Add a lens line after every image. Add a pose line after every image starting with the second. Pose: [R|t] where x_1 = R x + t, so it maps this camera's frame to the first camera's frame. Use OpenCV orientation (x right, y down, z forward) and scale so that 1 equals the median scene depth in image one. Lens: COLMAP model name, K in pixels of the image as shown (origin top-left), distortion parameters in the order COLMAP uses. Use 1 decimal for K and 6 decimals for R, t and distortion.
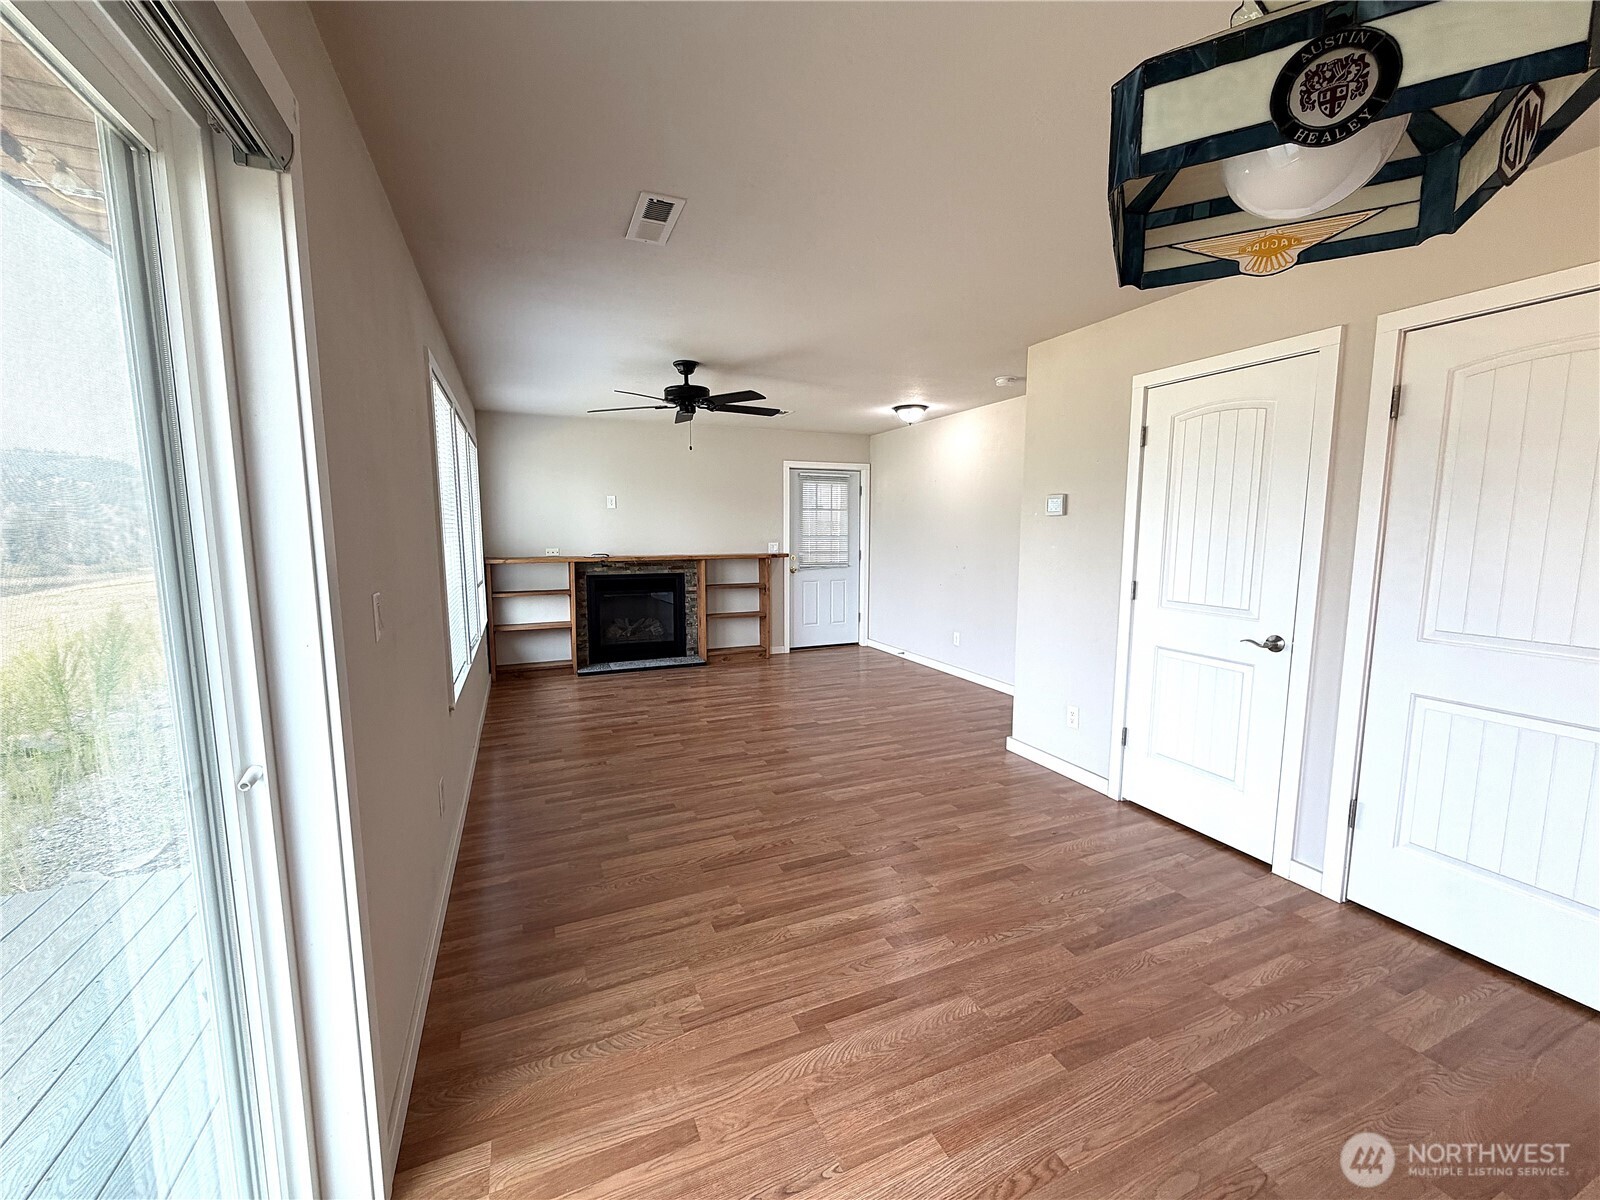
lens RADIAL K [[636.4, 0, 795.1], [0, 636.4, 600.8], [0, 0, 1]] dist [-0.000505, 0.000403]
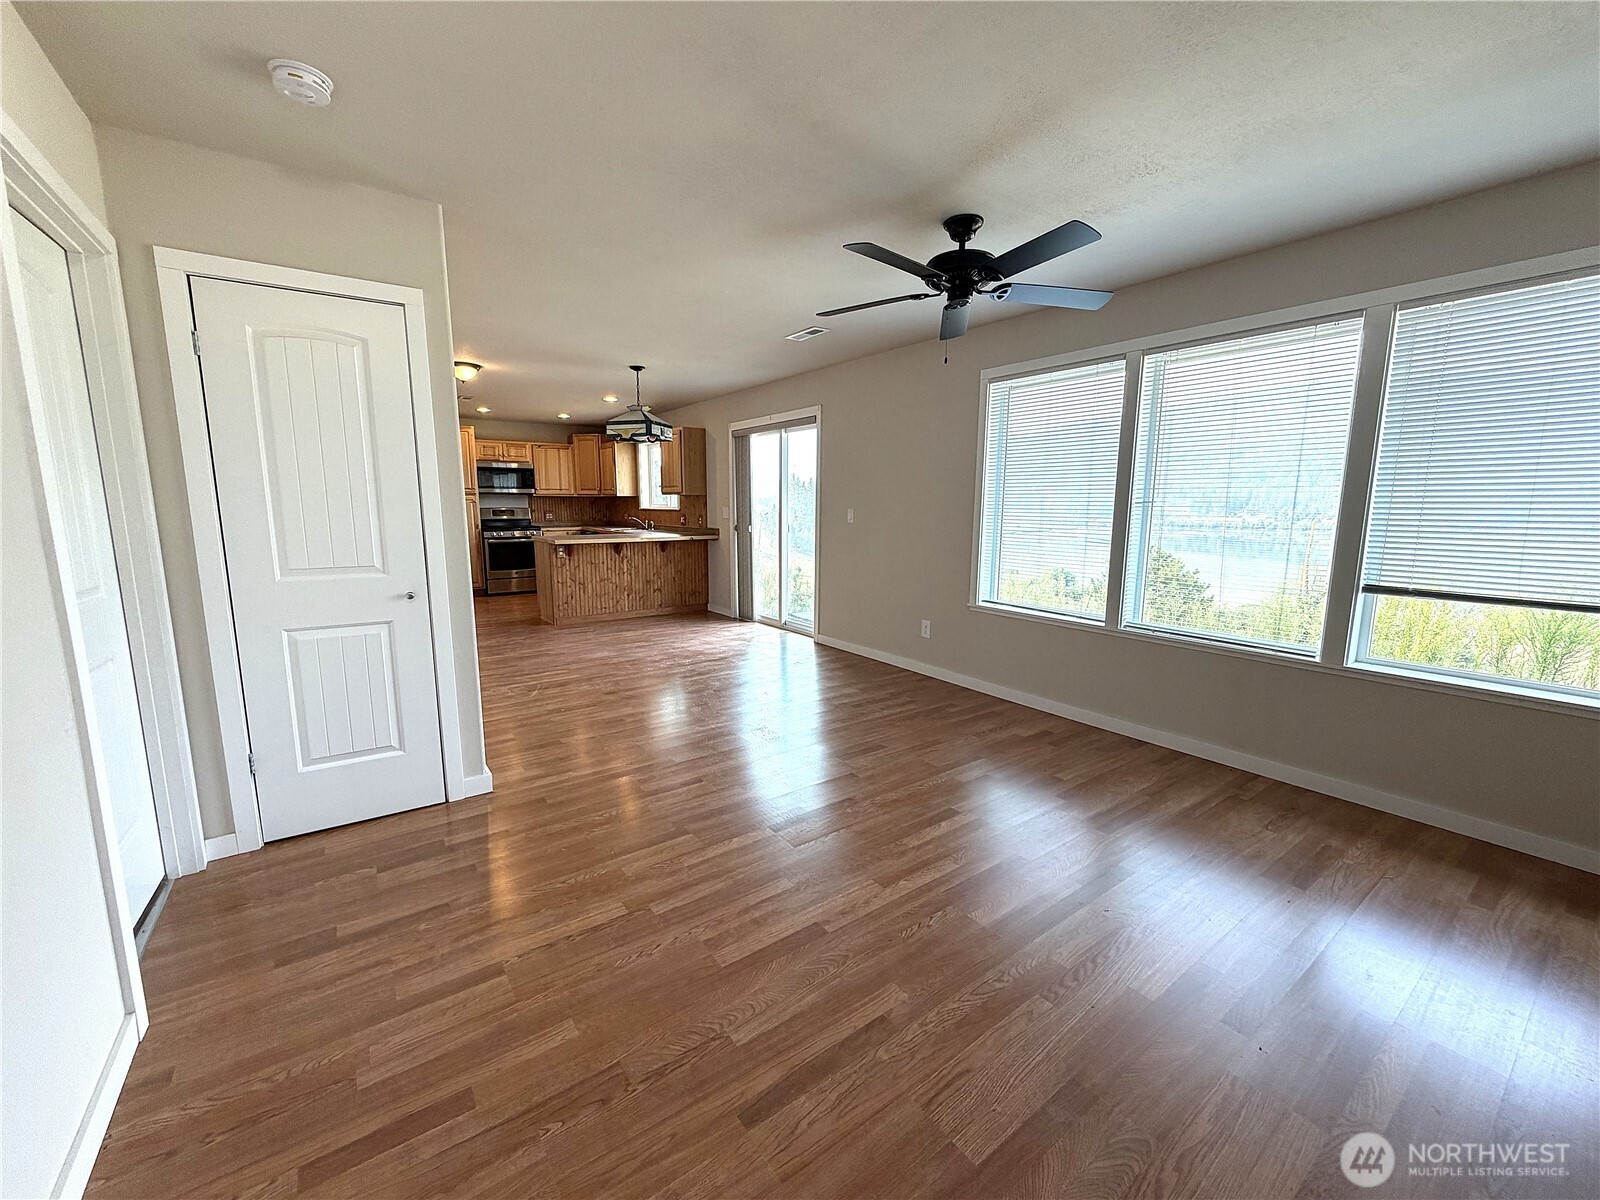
lens RADIAL K [[636.4, 0, 793.9], [0, 636.4, 600.5], [0, 0, 1]] dist [-0.000505, 0.000403]
pose [[-0.977528, 0.030369, -0.208607, 0.122579], [-0.026751, 0.963698, 0.265653, -0.144688], [0.209102, 0.265264, -0.941229, 1.424071]]
